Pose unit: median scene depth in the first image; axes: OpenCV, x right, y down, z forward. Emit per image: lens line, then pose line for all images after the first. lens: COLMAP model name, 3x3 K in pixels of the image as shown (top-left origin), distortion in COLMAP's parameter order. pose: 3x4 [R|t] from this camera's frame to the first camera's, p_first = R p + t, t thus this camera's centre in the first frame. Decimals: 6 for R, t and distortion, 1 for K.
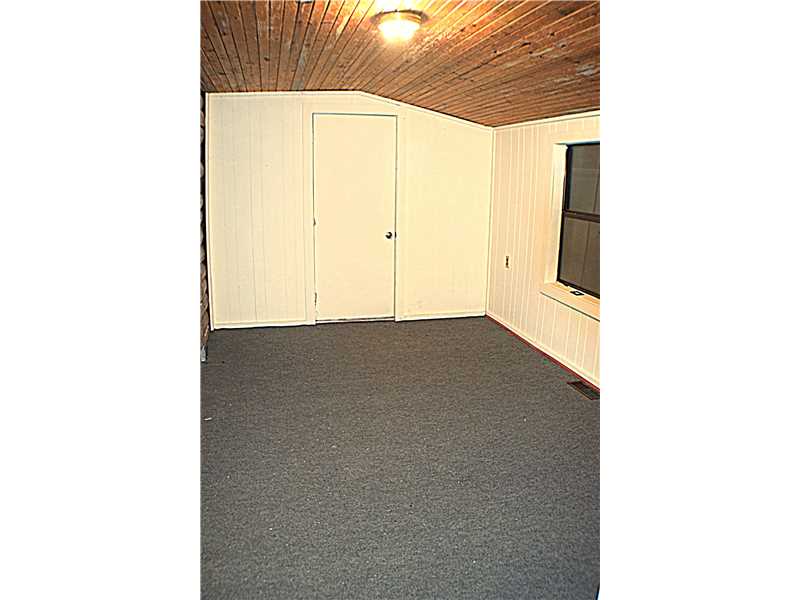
lens RADIAL K [[619.8, 0, 400.0], [0, 619.8, 300.0], [0, 0, 1]] dist [-0.004608, -0.000223]
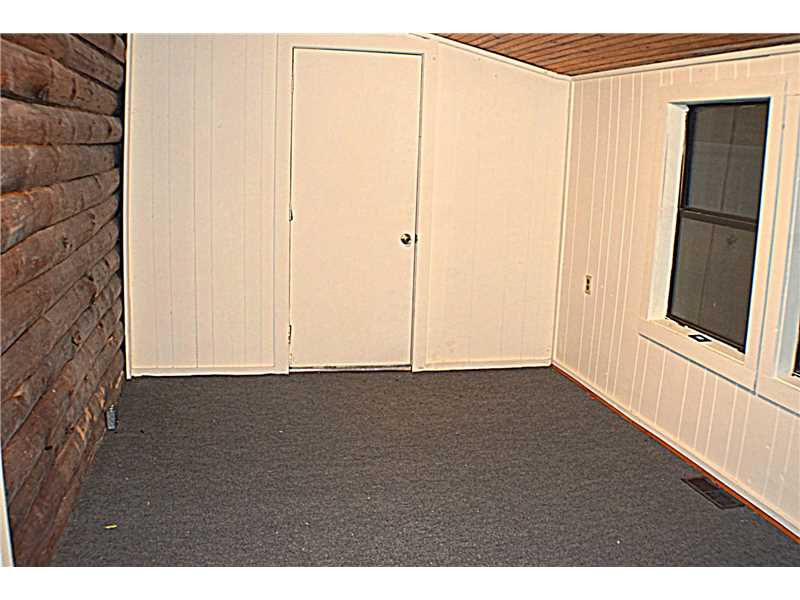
lens RADIAL K [[797.9, 0, 400.0], [0, 797.9, 300.0], [0, 0, 1]] dist [0.011378, -0.001384]
pose [[0.999621, 0.025984, -0.009053, -0.014999], [-0.026068, 0.999617, -0.009338, -0.033590], [0.008807, 0.009571, 0.999915, 0.173213]]
